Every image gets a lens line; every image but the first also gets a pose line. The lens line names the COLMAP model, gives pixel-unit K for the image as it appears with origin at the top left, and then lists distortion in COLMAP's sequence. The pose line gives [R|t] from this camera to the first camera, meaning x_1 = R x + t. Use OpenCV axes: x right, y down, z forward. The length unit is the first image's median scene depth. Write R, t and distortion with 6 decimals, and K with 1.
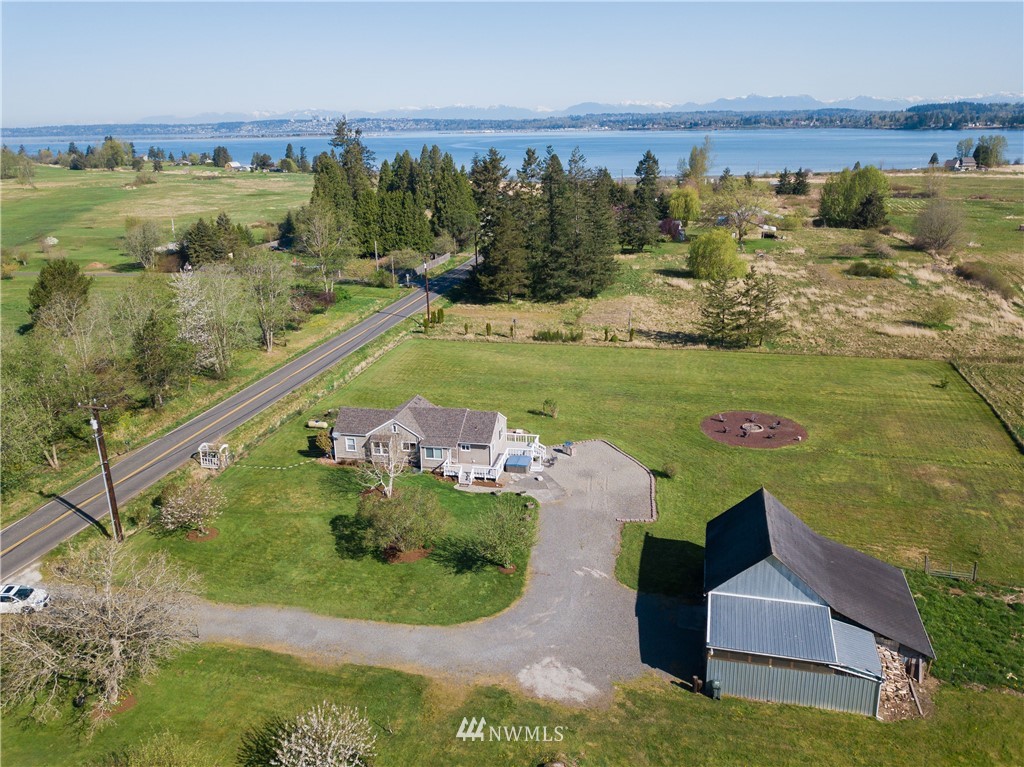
lens RADIAL K [[781.5, 0, 520.0], [0, 781.5, 380.7], [0, 0, 1]] dist [0.020211, -0.038770]
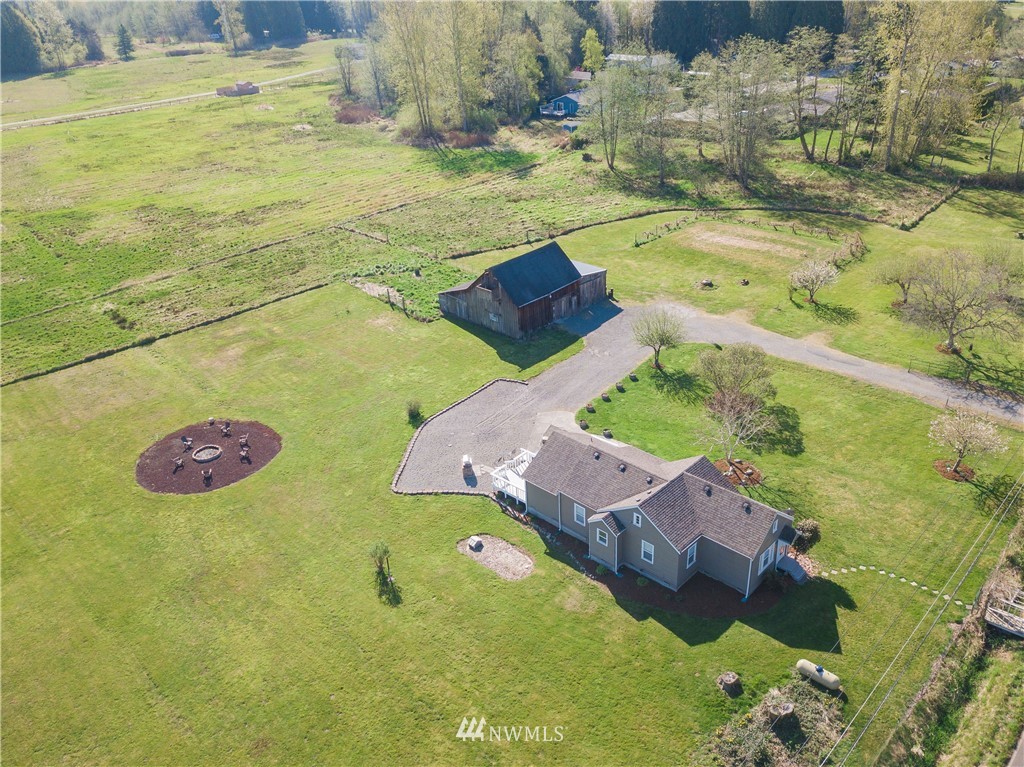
lens RADIAL K [[789.6, 0, 532.2], [0, 789.6, 386.0], [0, 0, 1]] dist [0.056785, -0.109670]
pose [[-0.853429, -0.197750, 0.482239, -0.276485], [0.218202, 0.704692, 0.675127, -0.376993], [-0.473336, 0.681398, -0.558255, 1.104924]]
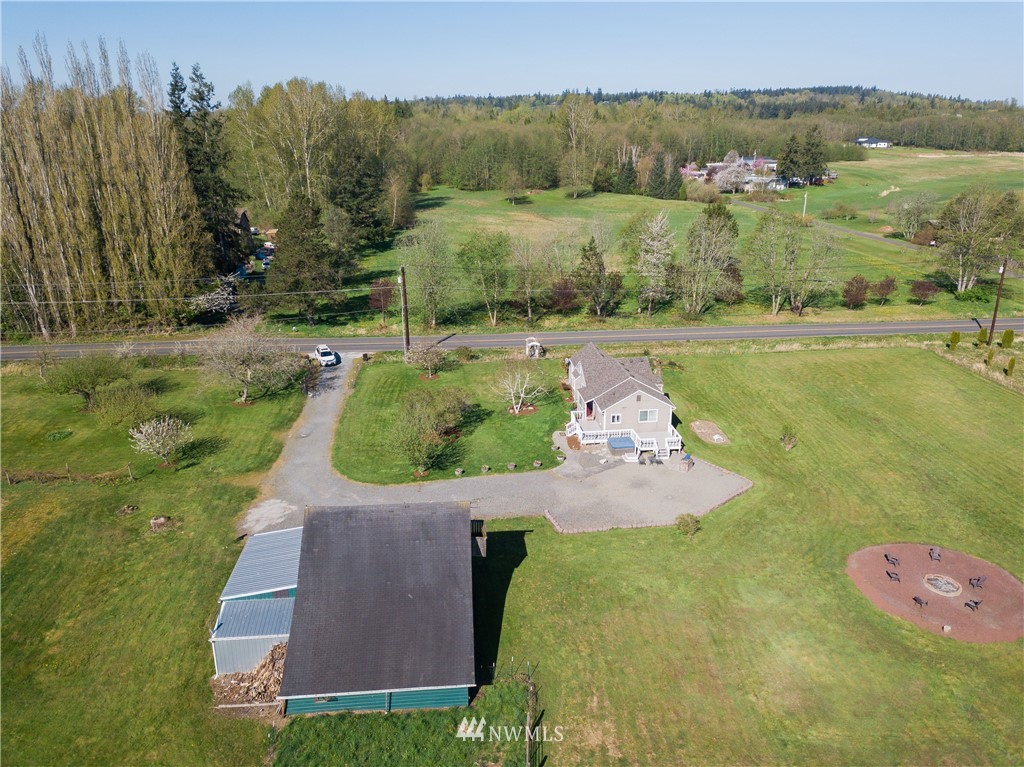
lens RADIAL K [[781.5, 0, 520.0], [0, 781.5, 380.7], [0, 0, 1]] dist [0.020211, -0.038770]
pose [[0.323255, 0.322207, -0.889769, 0.601230], [-0.298191, 0.927031, 0.227368, -0.110134], [0.898103, 0.191823, 0.395746, 0.401085]]
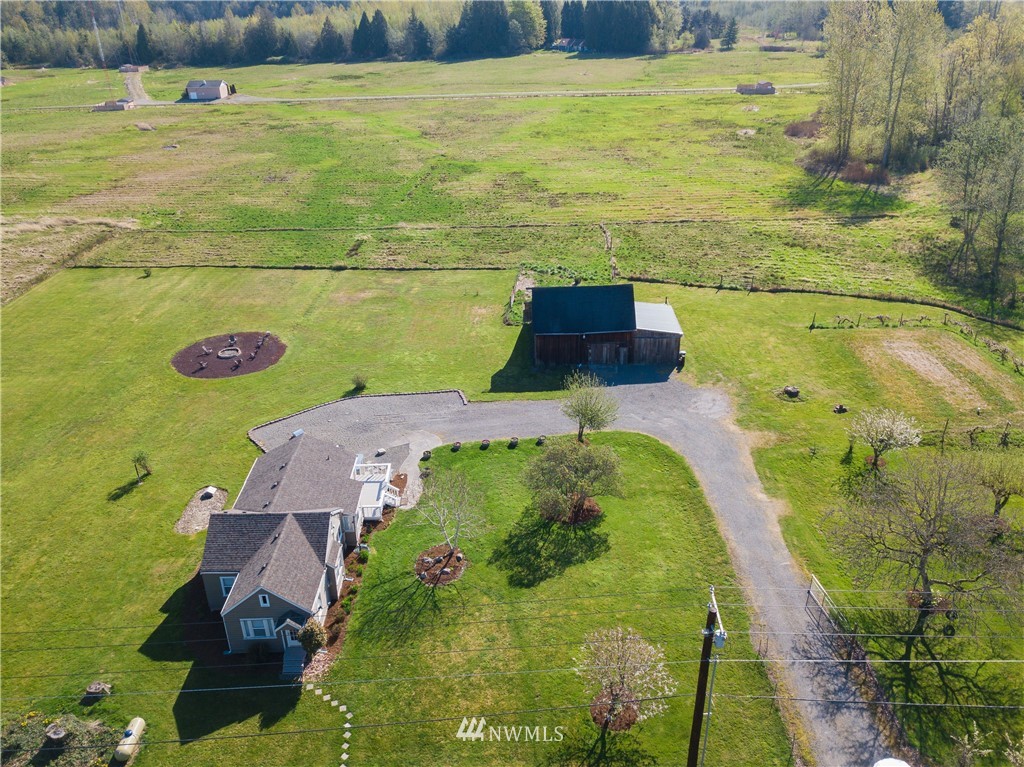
lens RADIAL K [[789.6, 0, 532.2], [0, 789.6, 386.0], [0, 0, 1]] dist [0.056785, -0.109670]
pose [[-0.238082, -0.427479, 0.872112, -0.553237], [0.315893, 0.815029, 0.485736, -0.223769], [-0.918438, 0.391139, -0.059007, 0.669857]]
